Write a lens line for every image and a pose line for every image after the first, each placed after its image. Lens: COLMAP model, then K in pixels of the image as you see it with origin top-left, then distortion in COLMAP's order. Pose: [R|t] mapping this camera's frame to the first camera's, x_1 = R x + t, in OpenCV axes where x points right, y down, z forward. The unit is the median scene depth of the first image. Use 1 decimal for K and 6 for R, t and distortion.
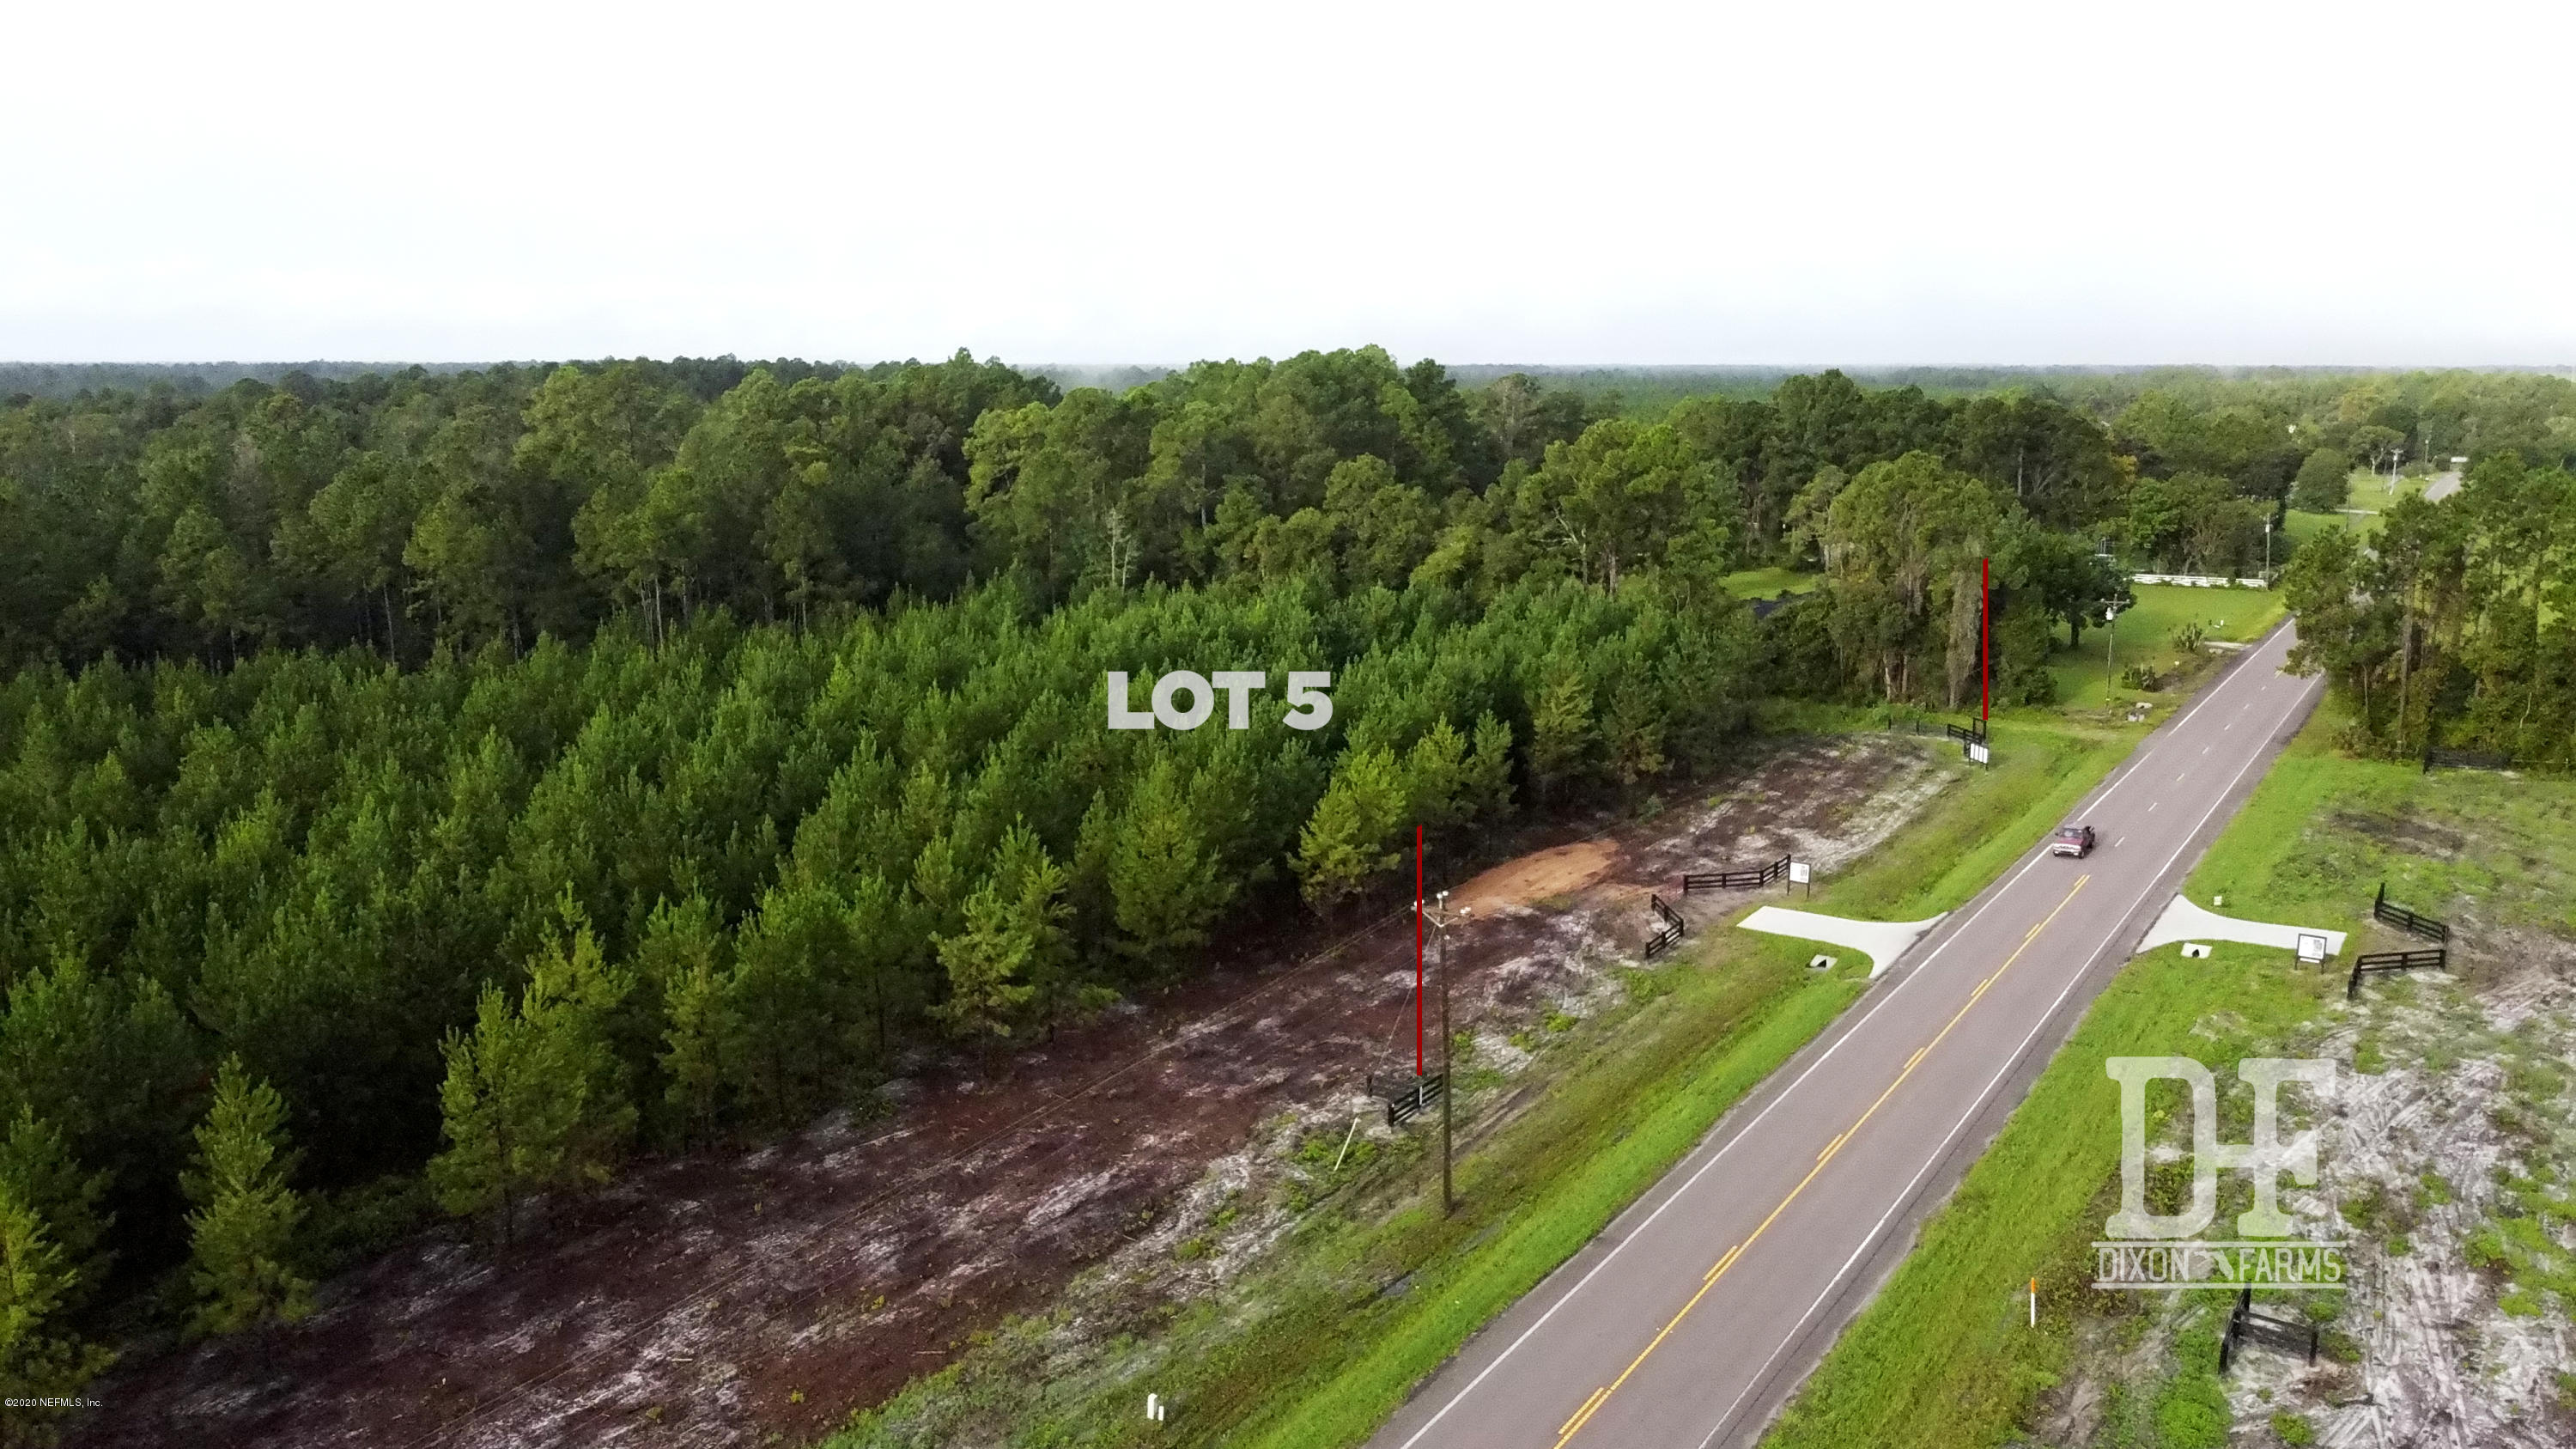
lens RADIAL K [[1959.8, 0, 1287.6], [0, 1959.8, 695.0], [0, 0, 1]] dist [-0.004418, -0.002791]
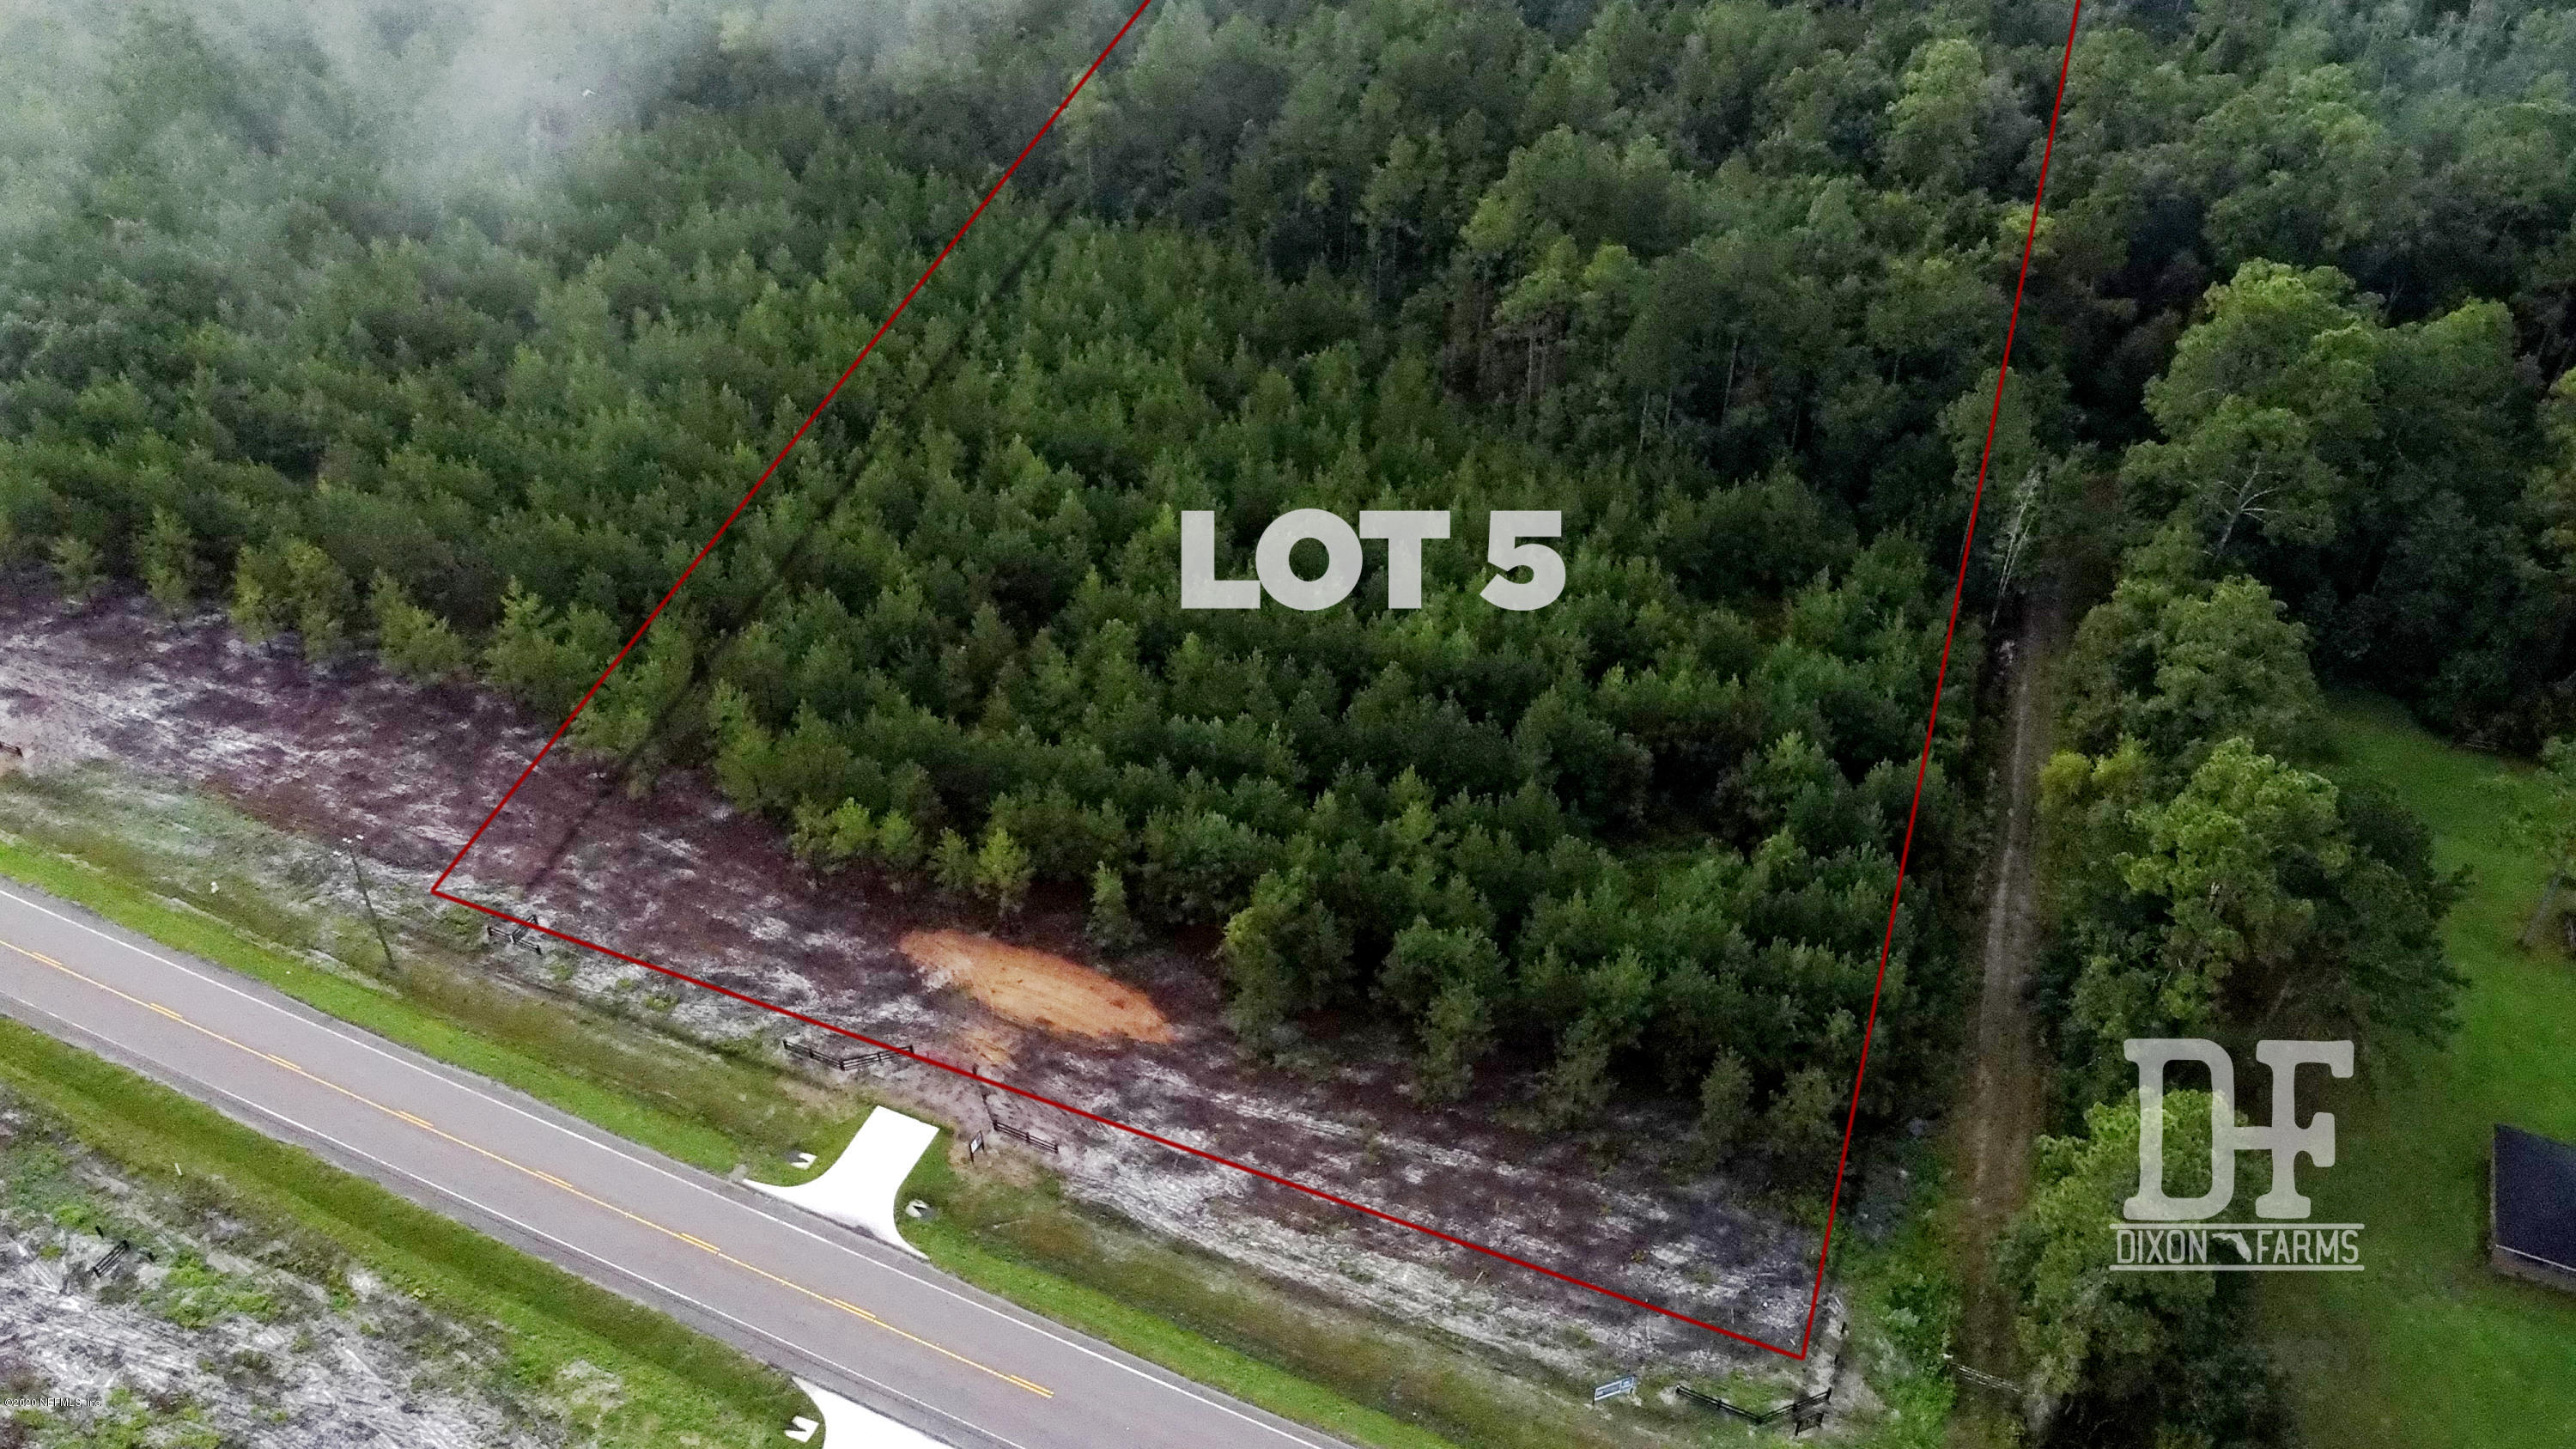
lens RADIAL K [[1956.4, 0, 1288.0], [0, 1956.4, 724.5], [0, 0, 1]] dist [-0.006528, 0.000217]
pose [[0.137930, 0.618169, -0.773849, 1.134042], [-0.163497, 0.784809, 0.597782, -0.898700], [0.976854, 0.044070, 0.209317, 1.048555]]
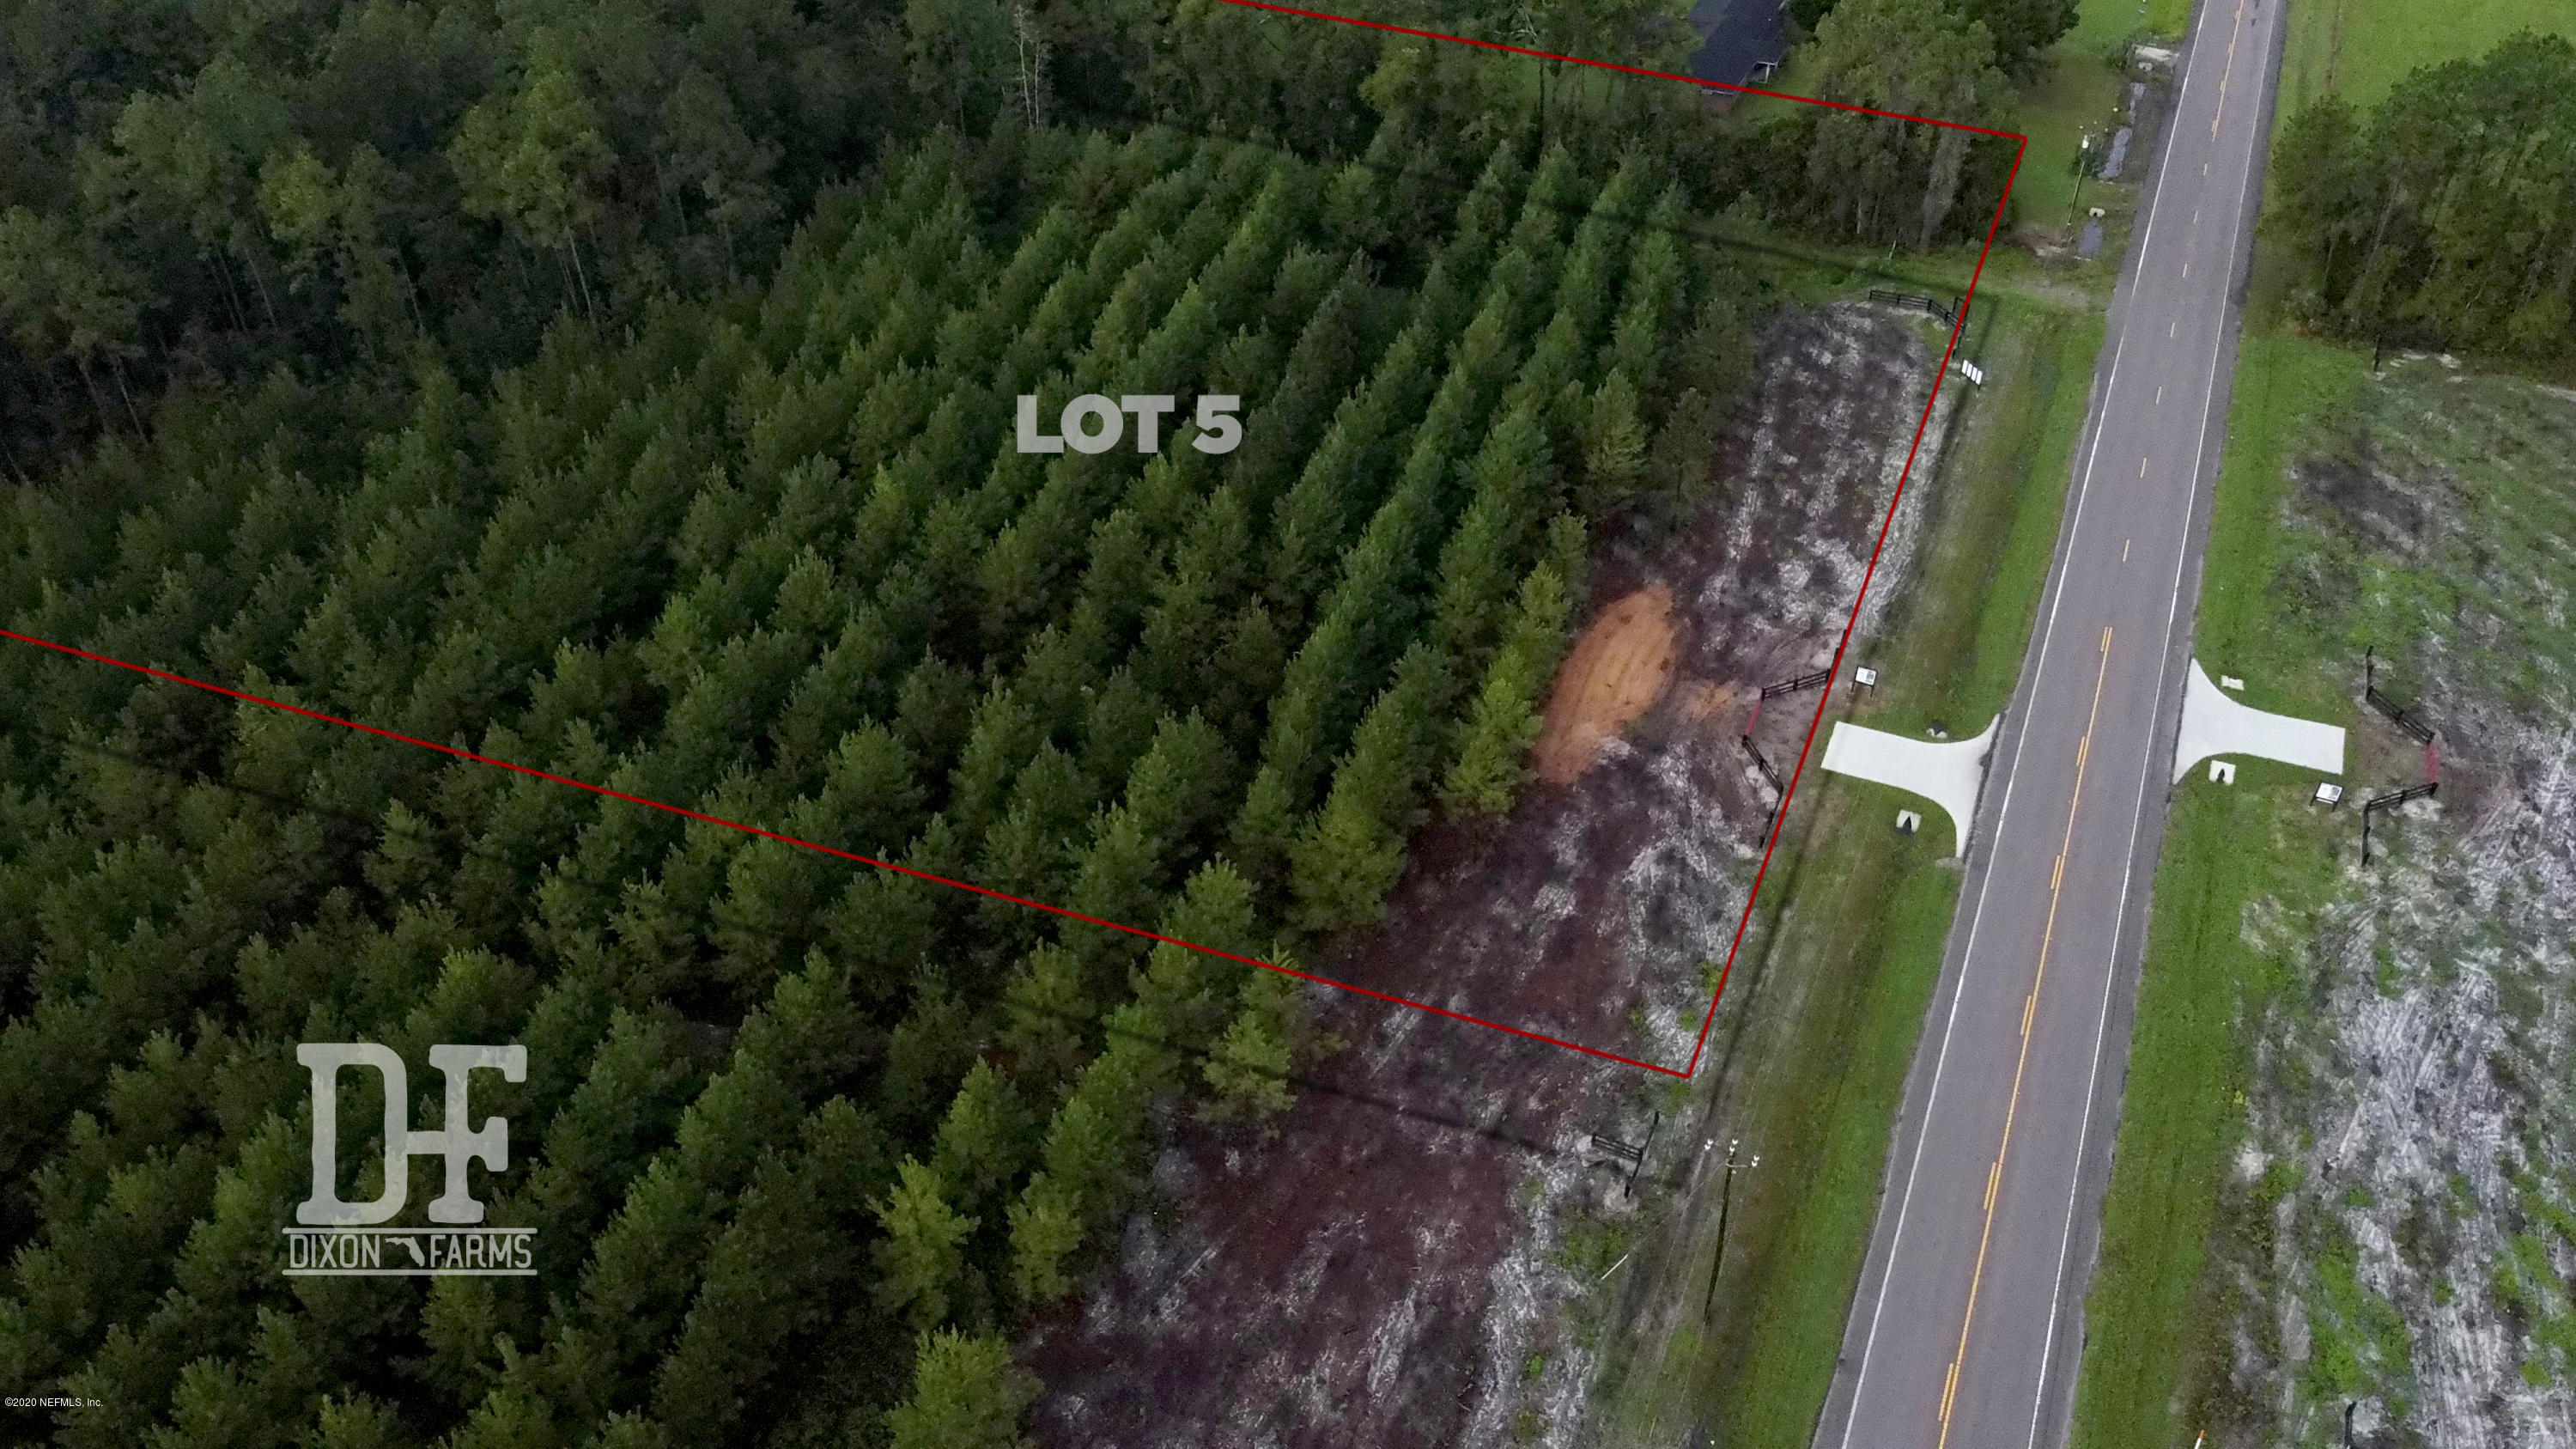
lens RADIAL K [[1933.8, 0, 1288.0], [0, 1933.8, 724.5], [0, 0, 1]] dist [0.001651, -0.010234]
pose [[0.989120, -0.097114, 0.110503, -0.193394], [0.031191, 0.872510, 0.487600, -0.465539], [-0.143768, -0.478848, 0.866046, 0.130100]]
